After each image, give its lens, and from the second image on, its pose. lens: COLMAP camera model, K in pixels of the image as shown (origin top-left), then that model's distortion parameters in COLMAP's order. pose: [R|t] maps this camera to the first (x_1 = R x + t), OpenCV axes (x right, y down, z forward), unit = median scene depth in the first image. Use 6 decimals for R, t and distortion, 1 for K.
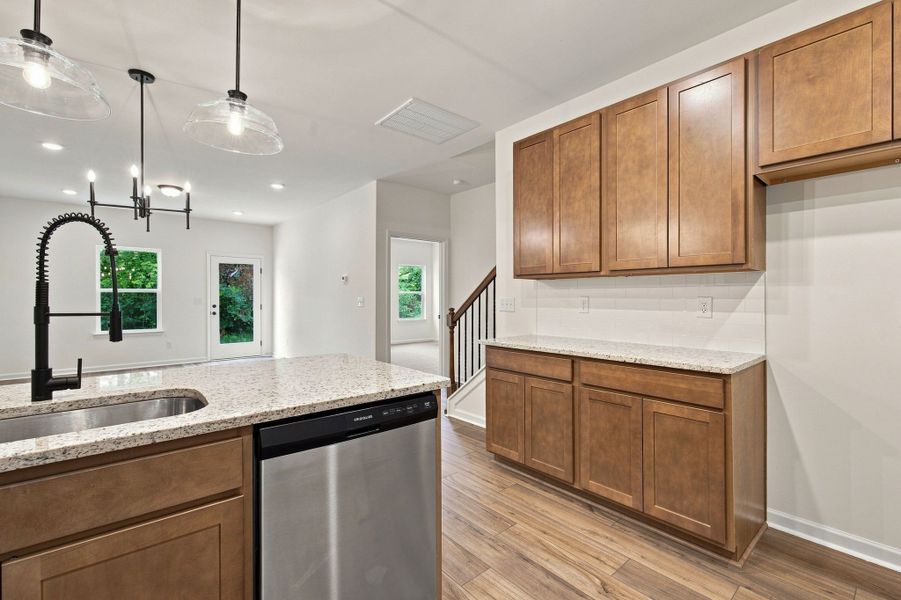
lens RADIAL K [[394.8, 0, 450.9], [0, 394.8, 297.4], [0, 0, 1]] dist [-0.001933, 0.000530]
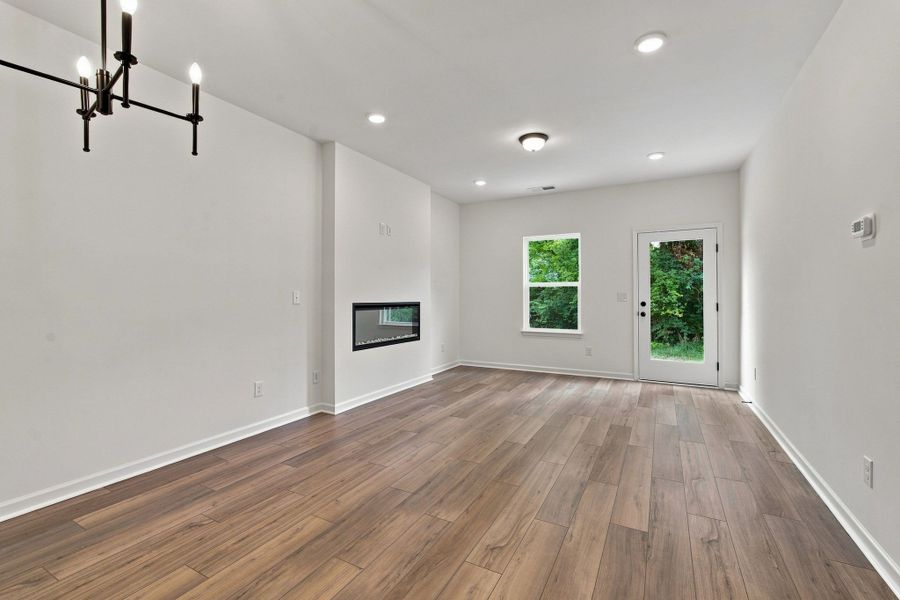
lens RADIAL K [[390.1, 0, 449.6], [0, 390.1, 296.6], [0, 0, 1]] dist [-0.001714, -0.000132]
pose [[0.357059, 0.002778, -0.934078, -0.225759], [0.002177, 0.999990, 0.003806, 0.016893], [0.934079, -0.003392, 0.357049, 1.380634]]
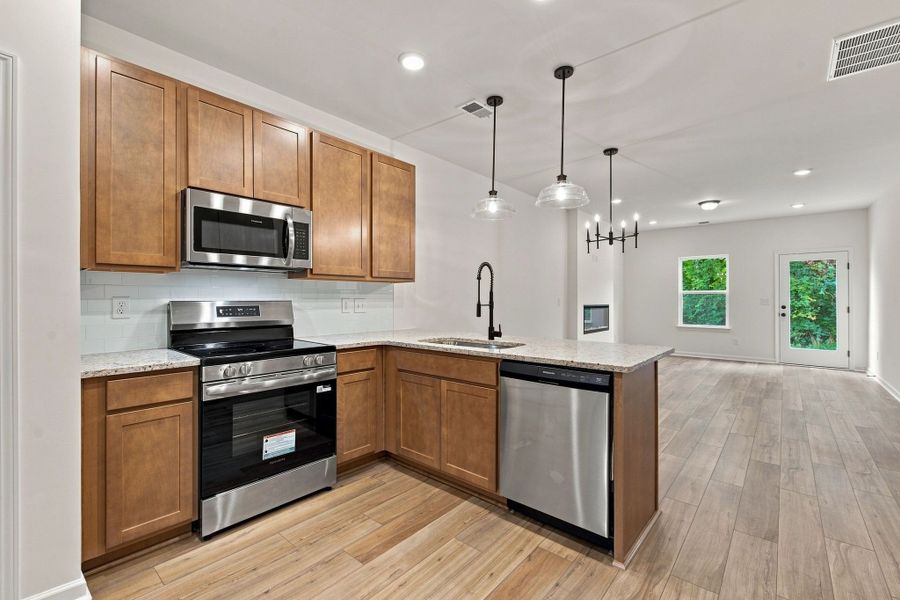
lens RADIAL K [[390.1, 0, 449.6], [0, 390.1, 296.6], [0, 0, 1]] dist [-0.001714, -0.000132]
pose [[0.154235, -0.001987, -0.988032, 0.673265], [-0.001201, 0.999997, -0.002199, -0.001726], [0.988033, 0.001525, 0.154232, 0.183073]]
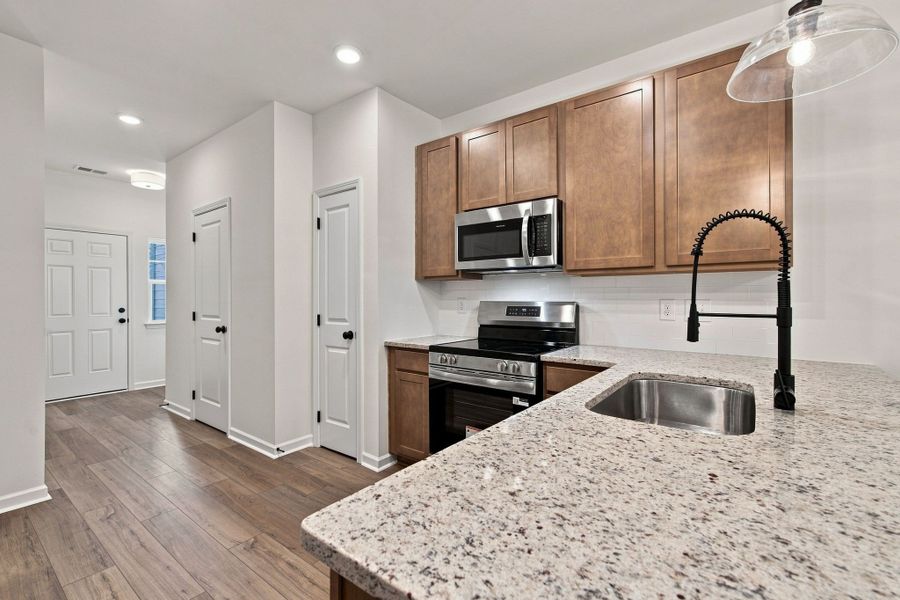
lens RADIAL K [[394.4, 0, 450.4], [0, 394.4, 297.4], [0, 0, 1]] dist [-0.001933, 0.000530]
pose [[-0.976505, 0.000424, -0.215493, -0.035839], [0.000870, 0.999998, -0.001973, -0.000819], [0.215492, -0.002114, -0.976503, 0.867427]]
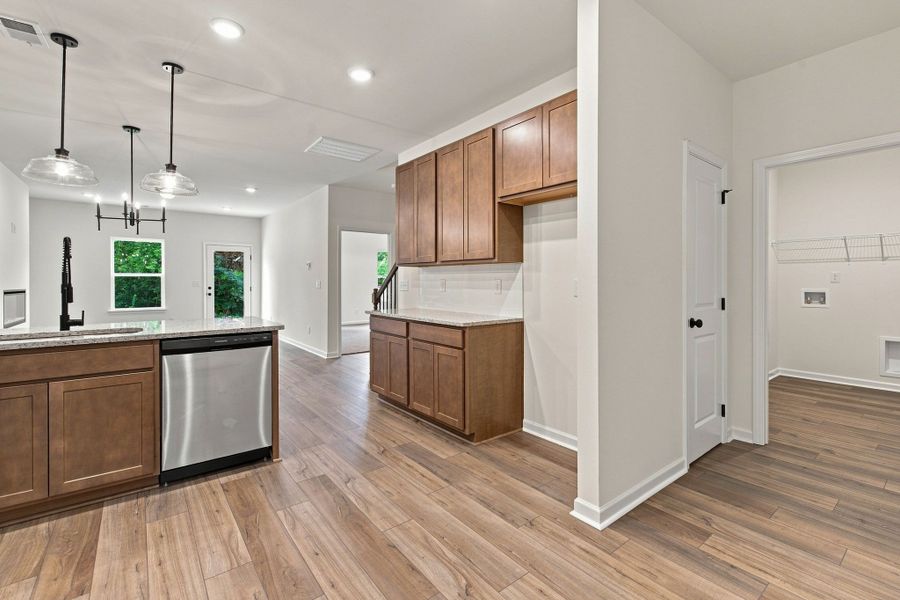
lens RADIAL K [[402.6, 0, 449.1], [0, 402.6, 281.6], [0, 0, 1]] dist [0.000643, 0.000811]
pose [[0.998869, -0.000184, -0.047541, 0.524893], [0.000272, 0.999998, 0.001843, 0.002382], [0.047541, -0.001854, 0.998868, -0.495081]]
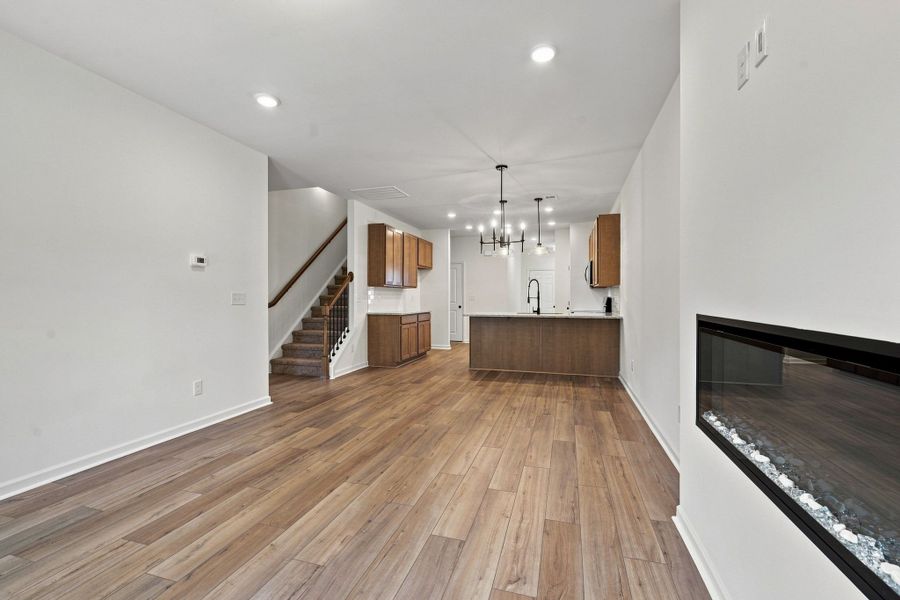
lens RADIAL K [[394.4, 0, 450.4], [0, 394.4, 297.4], [0, 0, 1]] dist [-0.001933, 0.000530]
pose [[-0.543725, -0.001260, 0.839262, -2.421858], [-0.002976, 0.999995, -0.000426, 0.021016], [-0.839258, -0.002729, -0.543726, 2.432548]]
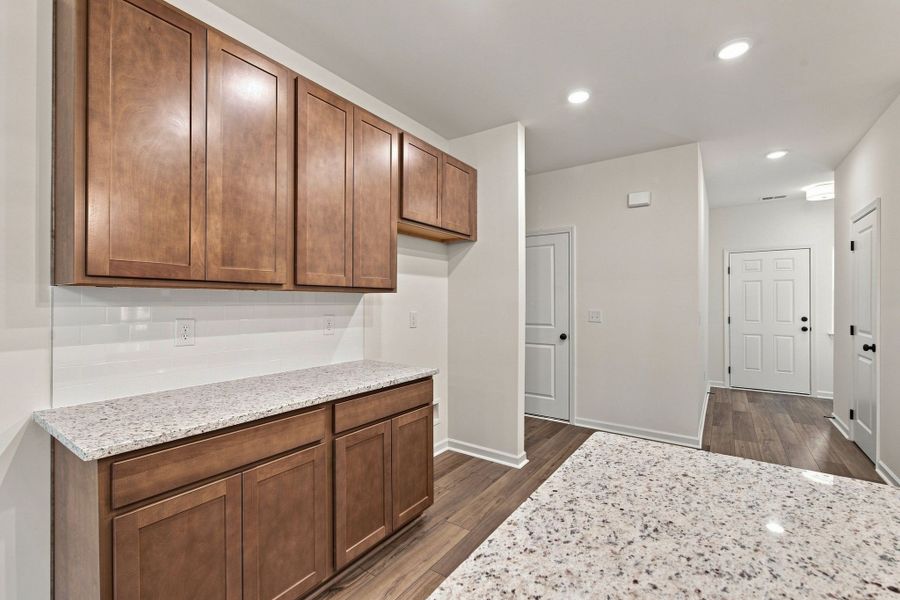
lens RADIAL K [[391.6, 0, 450.0], [0, 391.6, 300.0], [0, 0, 1]] dist [-0.001416, 0.000118]
pose [[-0.249463, 0.001739, 0.968383, -0.437806], [-0.001971, 0.999995, -0.002304, -0.038236], [-0.968382, -0.002483, -0.249458, 0.934245]]
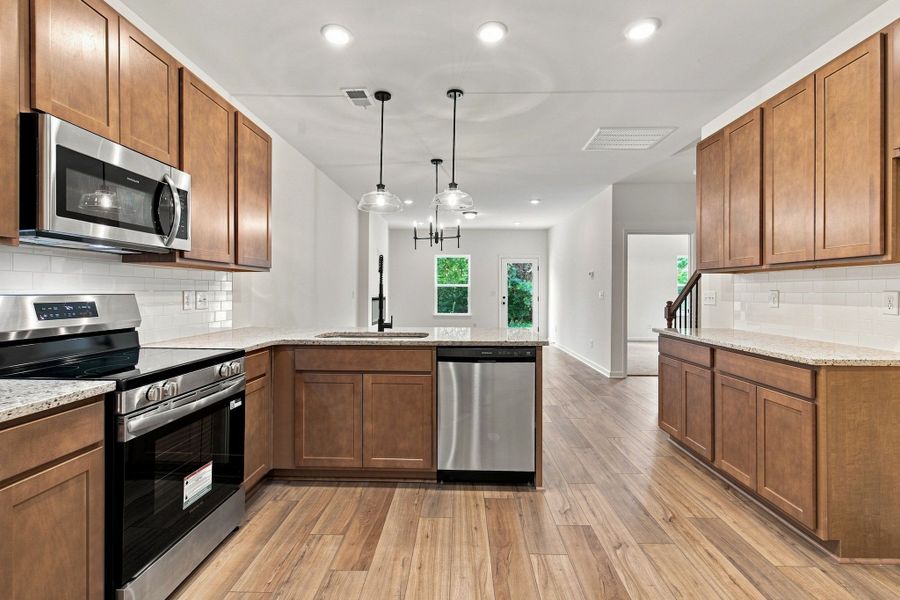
lens RADIAL K [[410.1, 0, 449.9], [0, 410.1, 290.5], [0, 0, 1]] dist [-0.000183, 0.000446]
pose [[0.741240, 0.001502, -0.671239, 0.519716], [-0.002179, 0.999998, -0.000169, 0.000068], [0.671237, 0.001588, 0.741241, -0.321049]]
